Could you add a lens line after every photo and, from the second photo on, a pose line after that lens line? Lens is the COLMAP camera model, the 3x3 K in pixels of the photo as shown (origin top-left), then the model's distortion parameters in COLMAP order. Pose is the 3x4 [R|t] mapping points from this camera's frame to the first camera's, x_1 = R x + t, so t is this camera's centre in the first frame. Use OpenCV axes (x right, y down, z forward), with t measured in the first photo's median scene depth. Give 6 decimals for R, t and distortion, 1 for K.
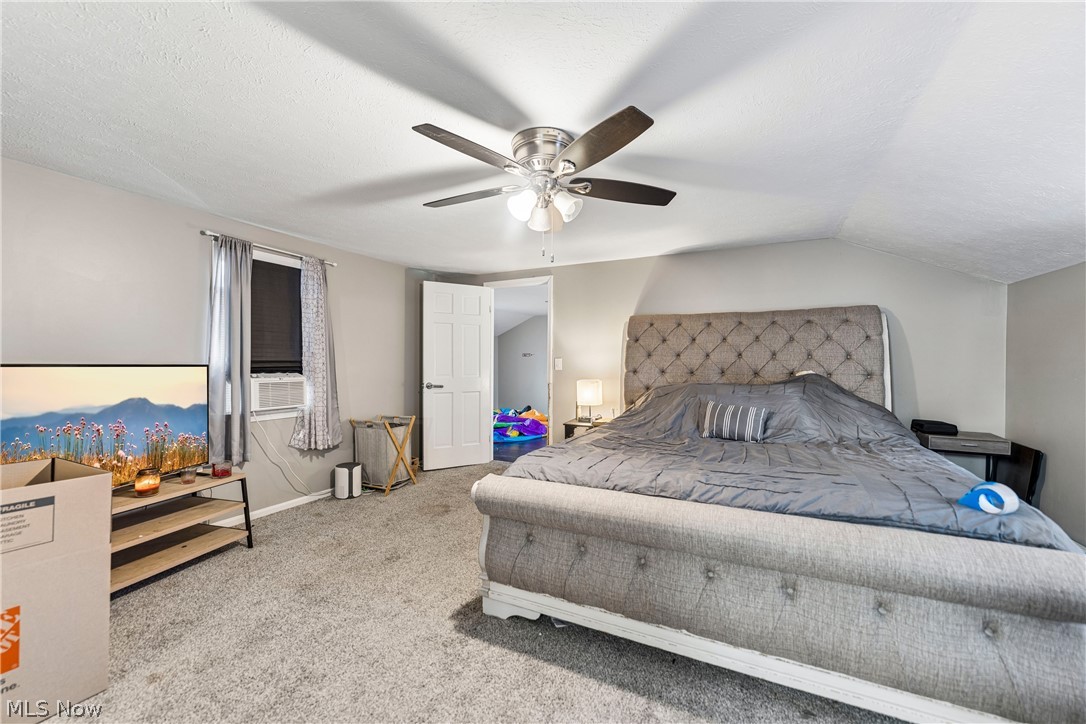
lens RADIAL K [[437.7, 0, 547.3], [0, 437.7, 362.6], [0, 0, 1]] dist [0.012696, -0.000067]
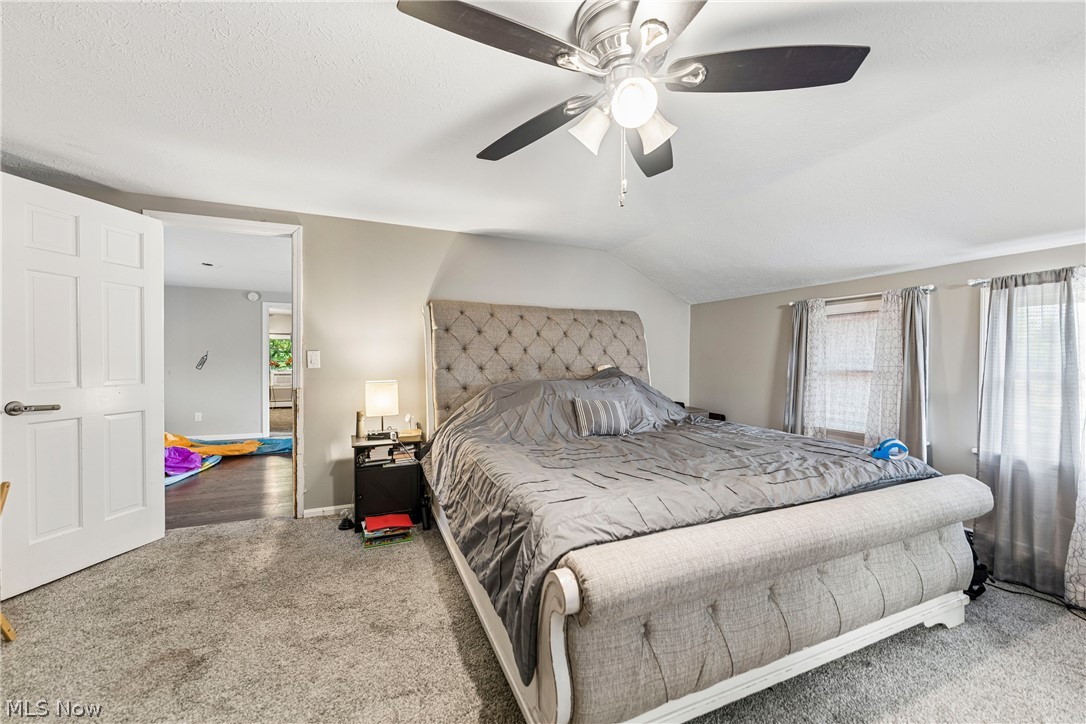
lens RADIAL K [[437.7, 0, 545.7], [0, 437.7, 361.1], [0, 0, 1]] dist [0.012696, -0.000067]
pose [[0.648331, -0.005780, 0.761336, -0.317125], [-0.001860, 0.999956, 0.009176, -0.000873], [-0.761356, -0.007365, 0.648292, 0.350879]]
